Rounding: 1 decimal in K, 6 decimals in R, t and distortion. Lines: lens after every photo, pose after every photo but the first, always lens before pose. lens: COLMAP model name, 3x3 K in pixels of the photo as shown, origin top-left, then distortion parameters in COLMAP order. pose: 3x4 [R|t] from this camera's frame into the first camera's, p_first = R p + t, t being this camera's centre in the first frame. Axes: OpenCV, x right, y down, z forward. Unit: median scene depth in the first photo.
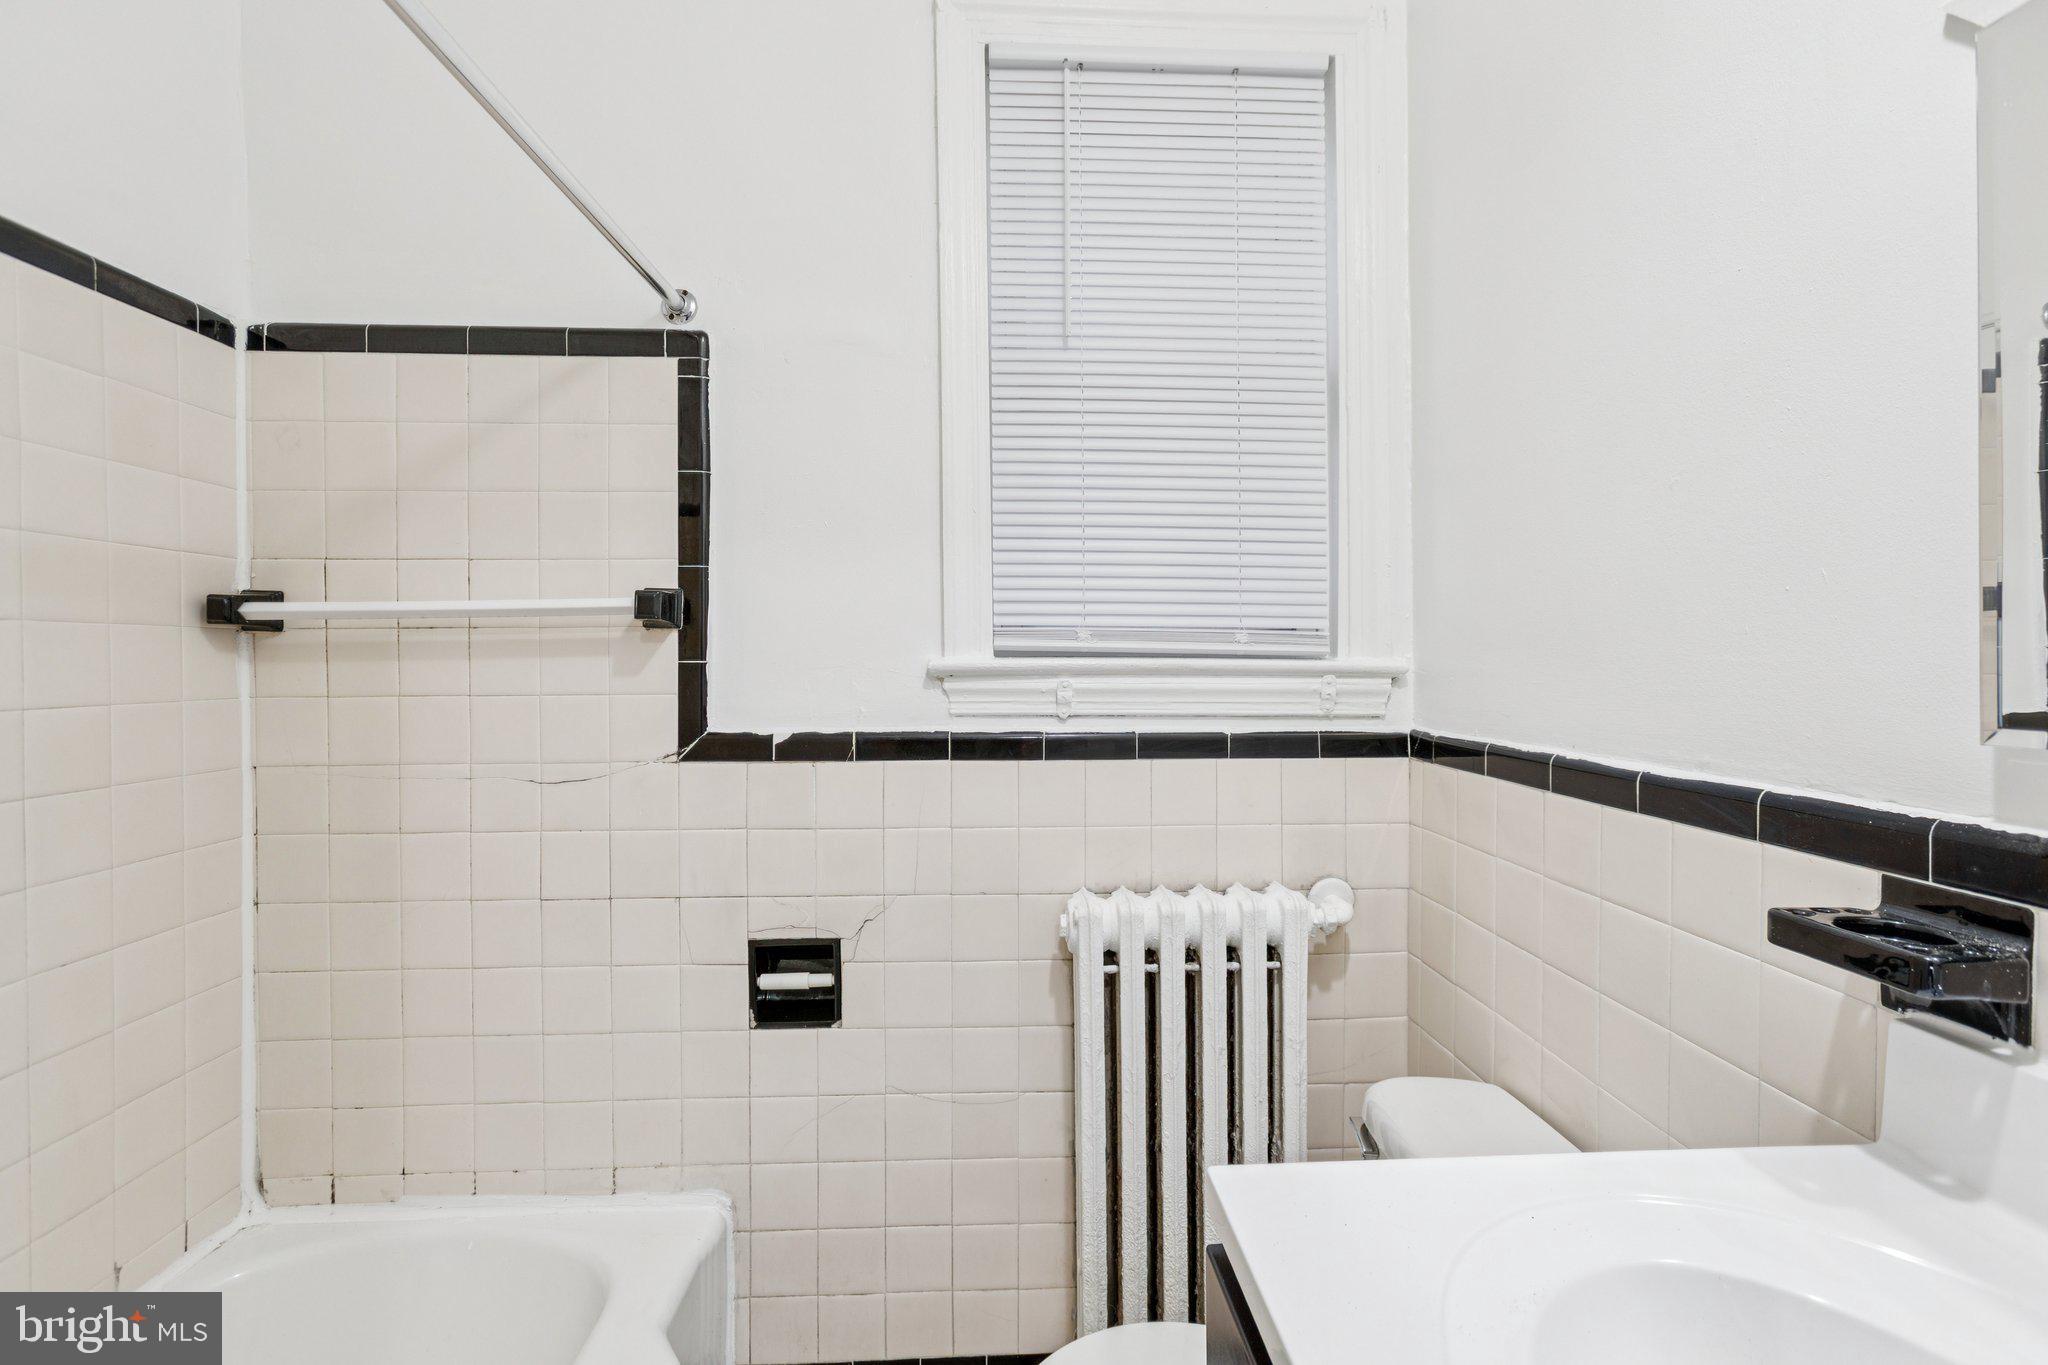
lens RADIAL K [[907.7, 0, 1023.8], [0, 907.7, 669.6], [0, 0, 1]] dist [-0.019142, 0.012963]
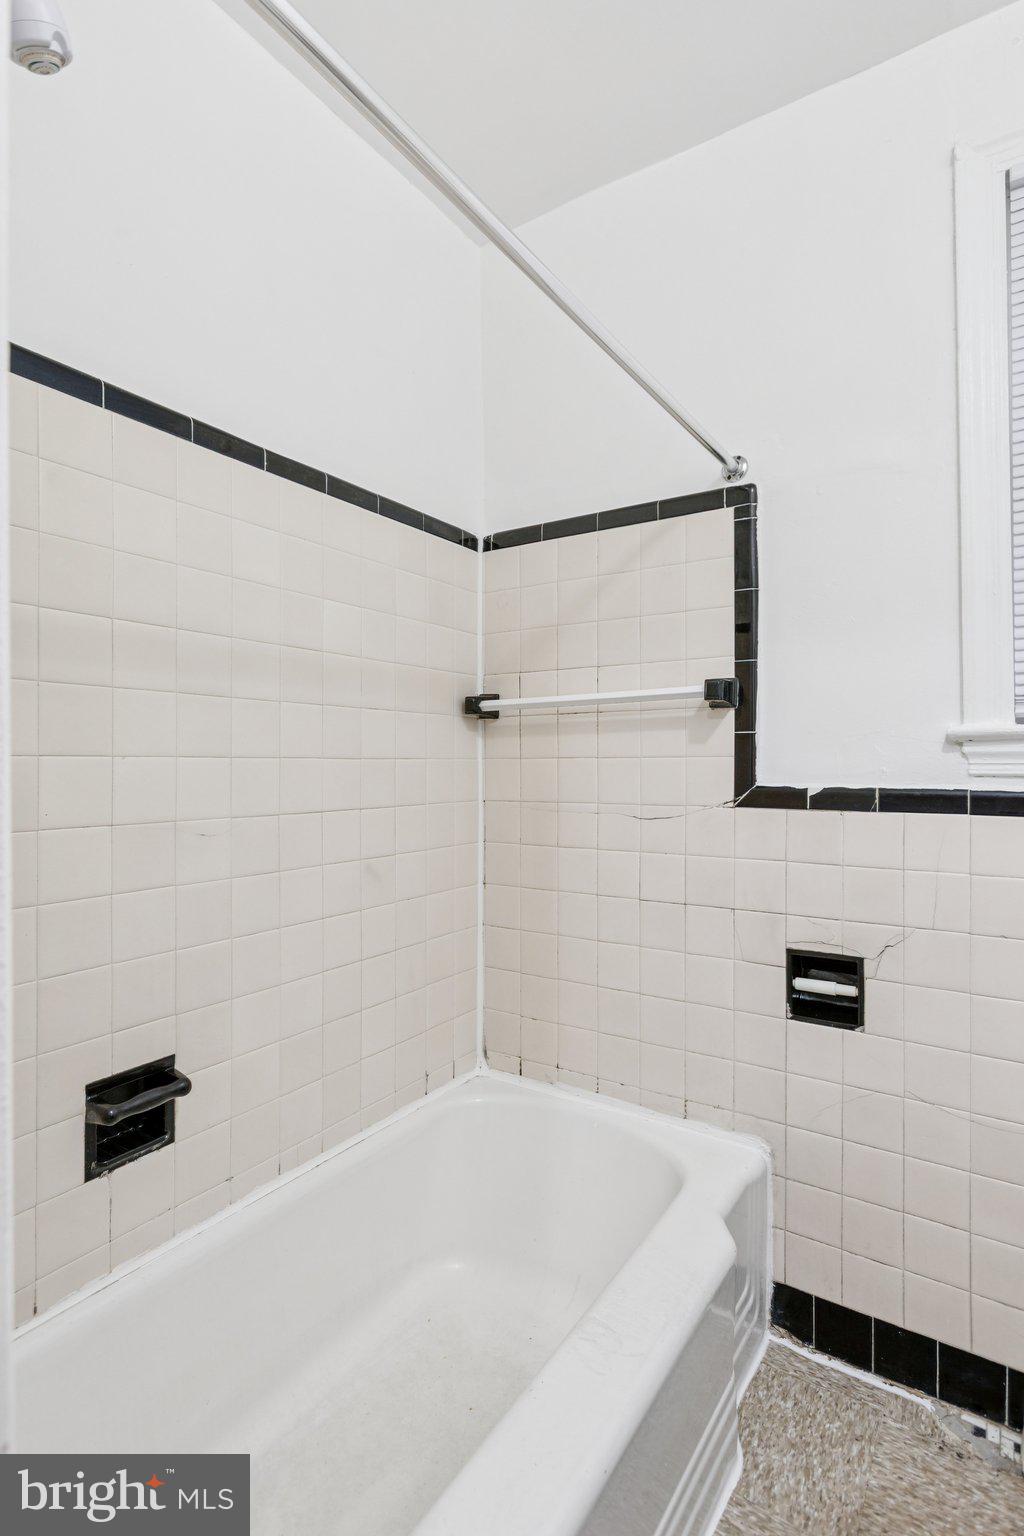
lens RADIAL K [[752.8, 0, 518.5], [0, 752.8, 760.2], [0, 0, 1]] dist [-0.012014, 0.007508]
pose [[0.812474, -0.000557, -0.582998, 0.007839], [-0.007767, 0.999900, -0.011779, 0.047641], [0.582946, 0.014099, 0.812388, -0.090103]]
